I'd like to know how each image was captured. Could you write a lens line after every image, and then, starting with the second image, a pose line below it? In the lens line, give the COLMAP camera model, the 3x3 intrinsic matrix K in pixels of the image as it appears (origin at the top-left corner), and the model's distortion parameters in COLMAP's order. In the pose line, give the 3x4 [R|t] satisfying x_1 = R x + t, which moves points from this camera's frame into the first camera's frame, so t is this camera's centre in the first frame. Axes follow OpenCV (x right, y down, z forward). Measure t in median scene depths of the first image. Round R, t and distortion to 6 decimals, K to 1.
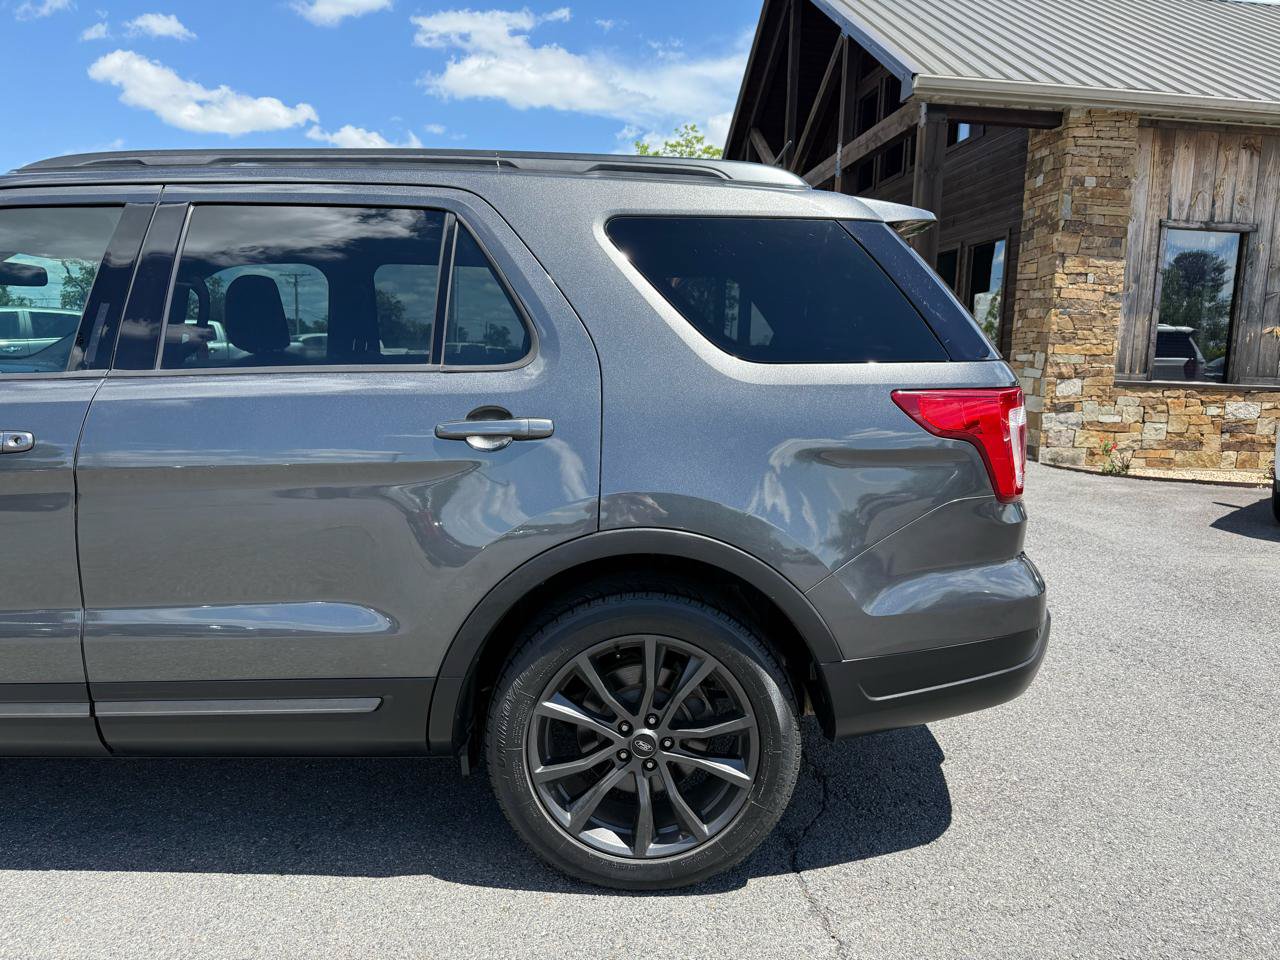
lens RADIAL K [[928.4, 0, 648.3], [0, 928.4, 477.2], [0, 0, 1]] dist [0.044676, -0.060872]
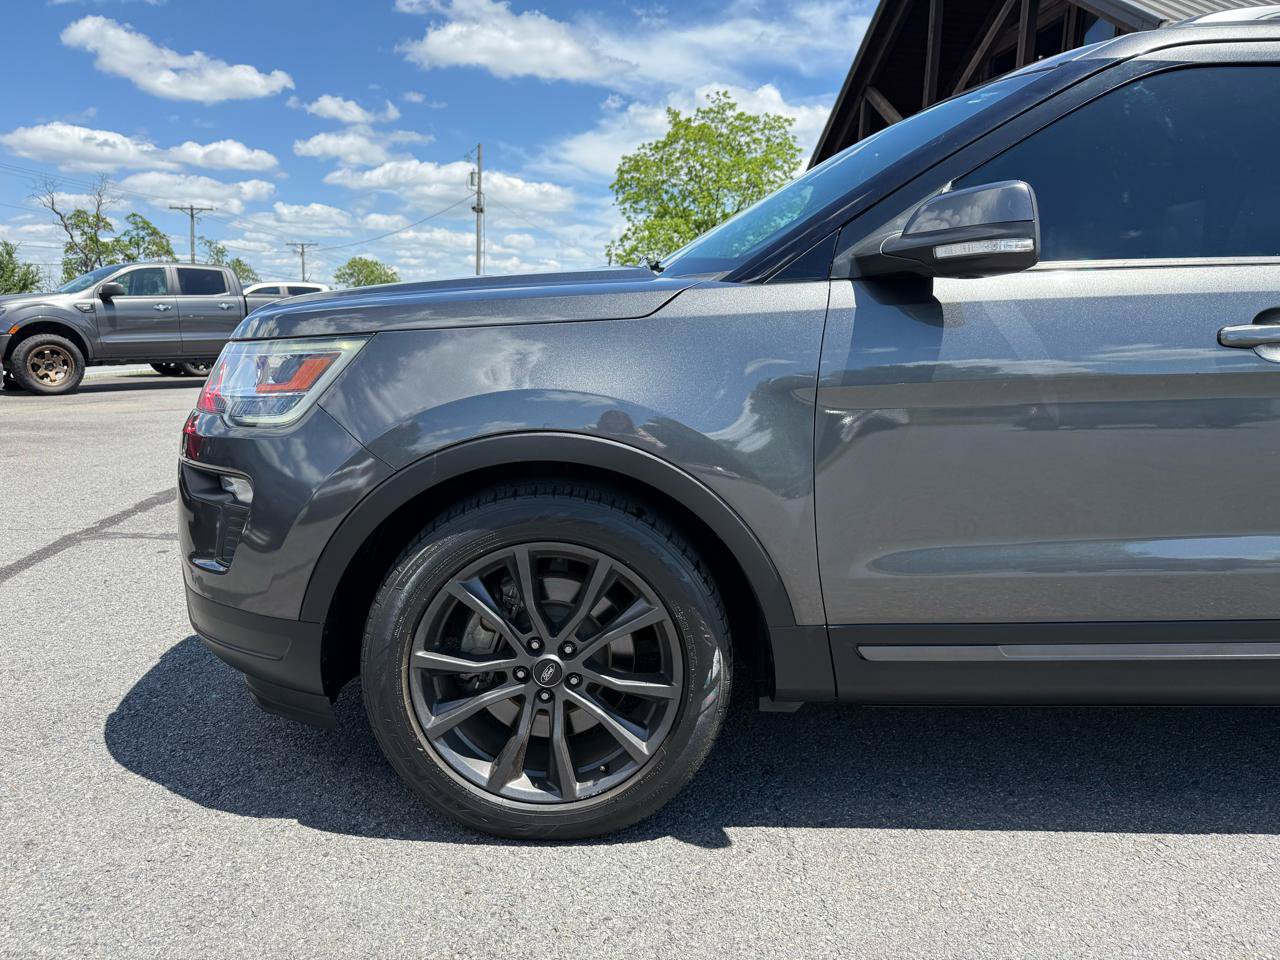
lens RADIAL K [[935.6, 0, 646.8], [0, 935.6, 484.7], [0, 0, 1]] dist [0.009474, -0.020377]
pose [[0.999870, -0.000733, 0.016123, -0.240740], [0.000182, 0.999416, 0.034159, 0.012793], [-0.016139, -0.034152, 0.999286, 0.026521]]
